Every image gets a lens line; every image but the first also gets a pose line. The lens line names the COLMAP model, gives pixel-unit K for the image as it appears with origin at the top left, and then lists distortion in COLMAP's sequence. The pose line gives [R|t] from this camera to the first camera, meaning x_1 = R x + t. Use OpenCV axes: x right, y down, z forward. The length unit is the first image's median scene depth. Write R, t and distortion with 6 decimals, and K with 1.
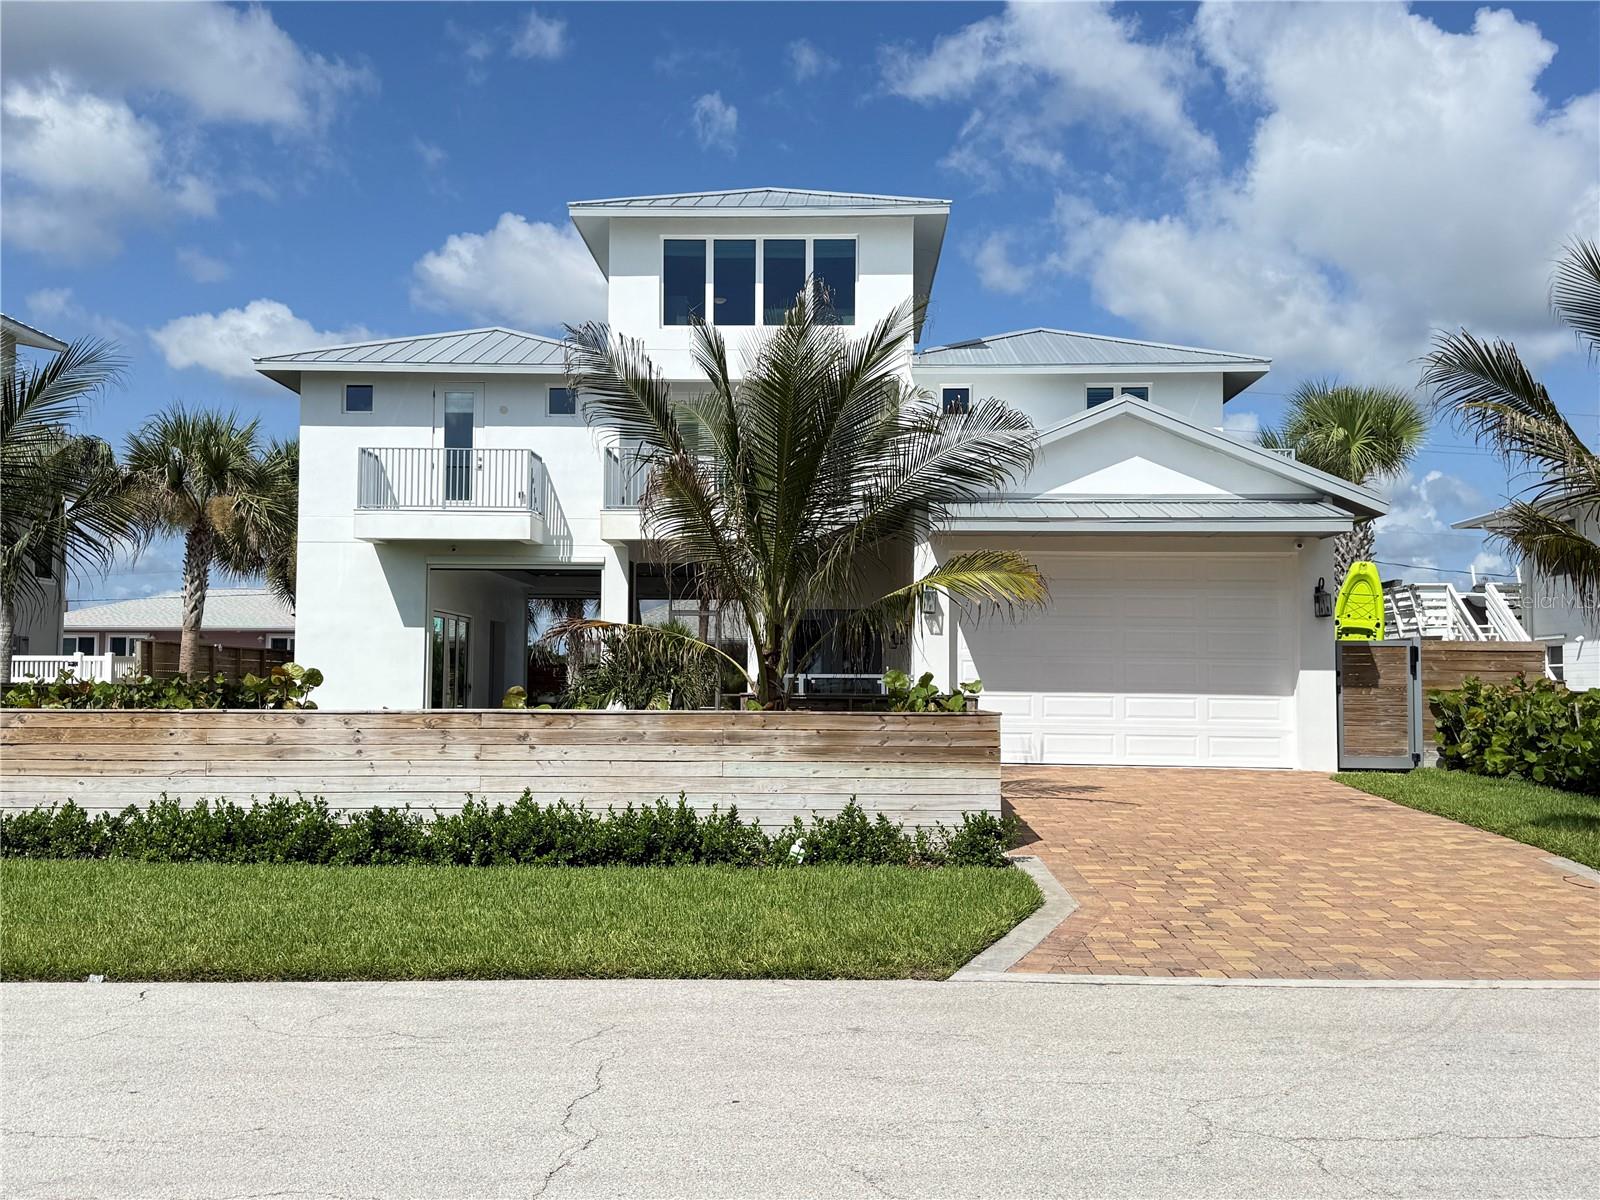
lens RADIAL K [[1492.1, 0, 800.0], [0, 1492.1, 600.0], [0, 0, 1]] dist [-0.000297, -0.000189]
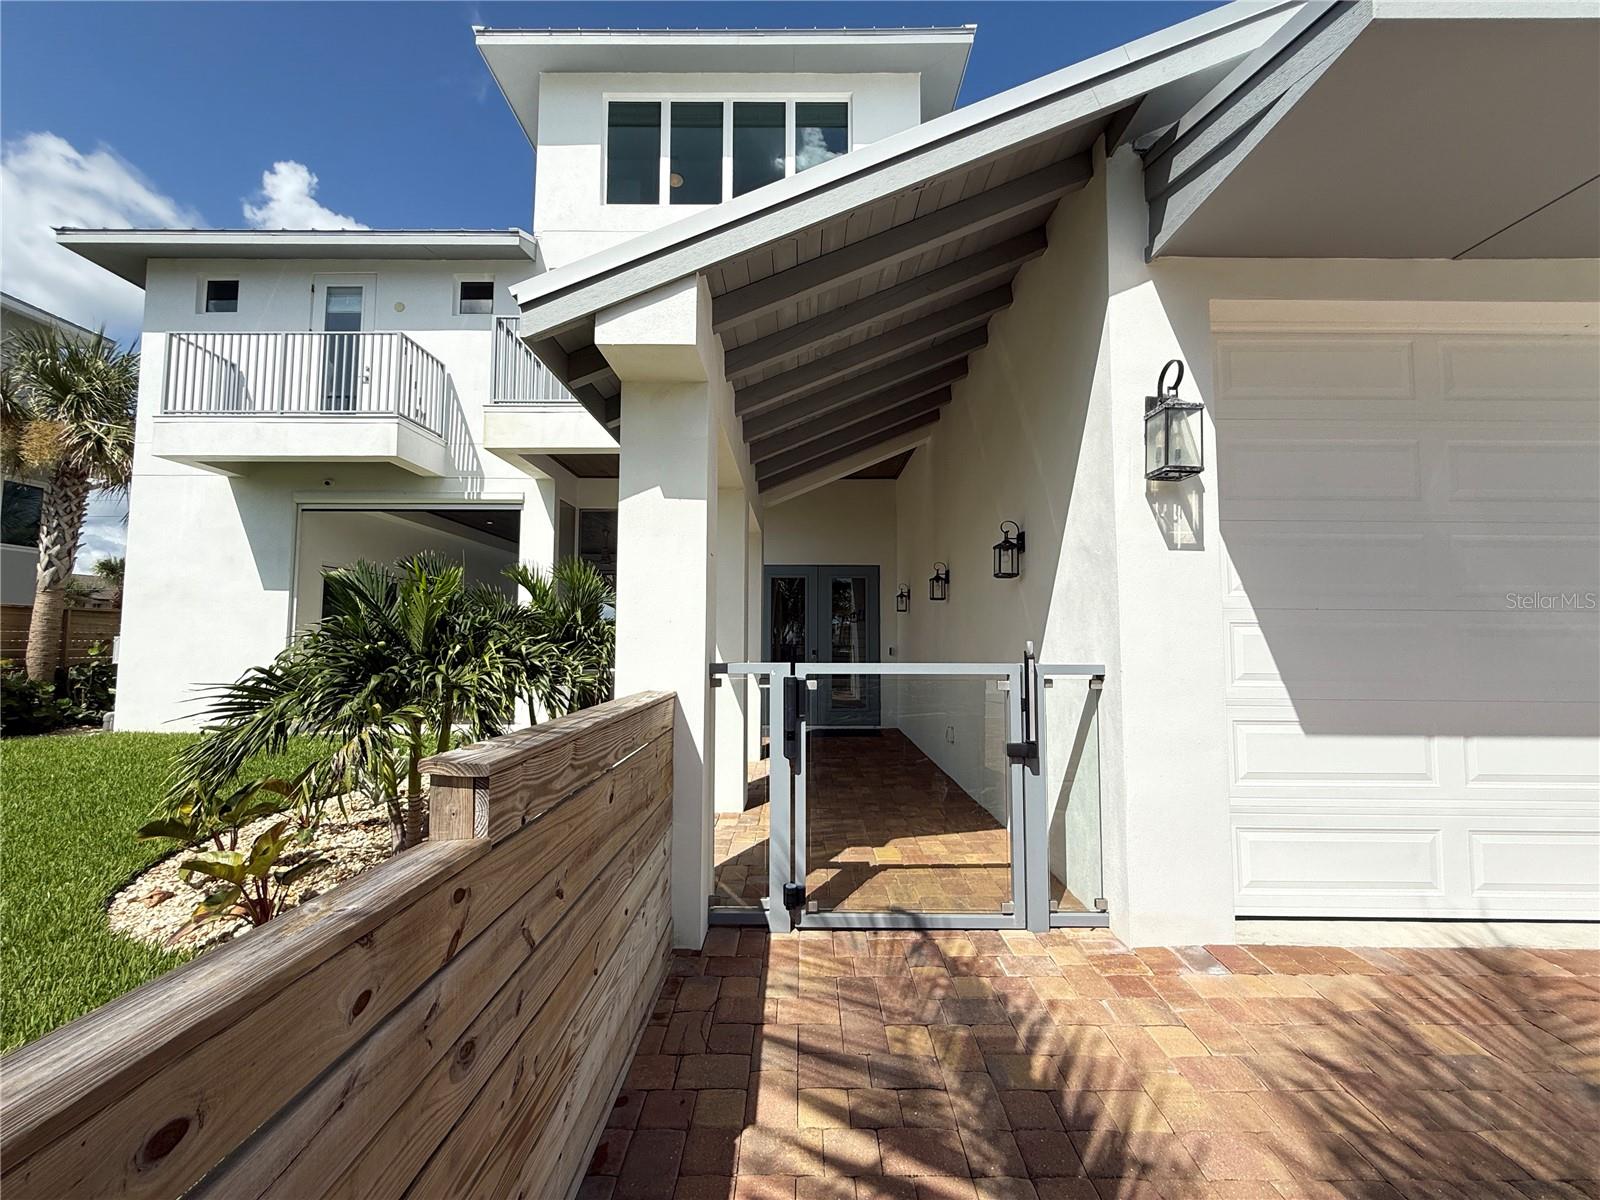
lens RADIAL K [[641.8, 0, 796.3], [0, 641.8, 597.7], [0, 0, 1]] dist [0.000265, -0.000072]
pose [[0.999595, 0.002573, 0.028343, 0.000673], [-0.002319, 0.999957, -0.008986, 0.027490], [-0.028365, 0.008916, 0.999558, 0.660326]]
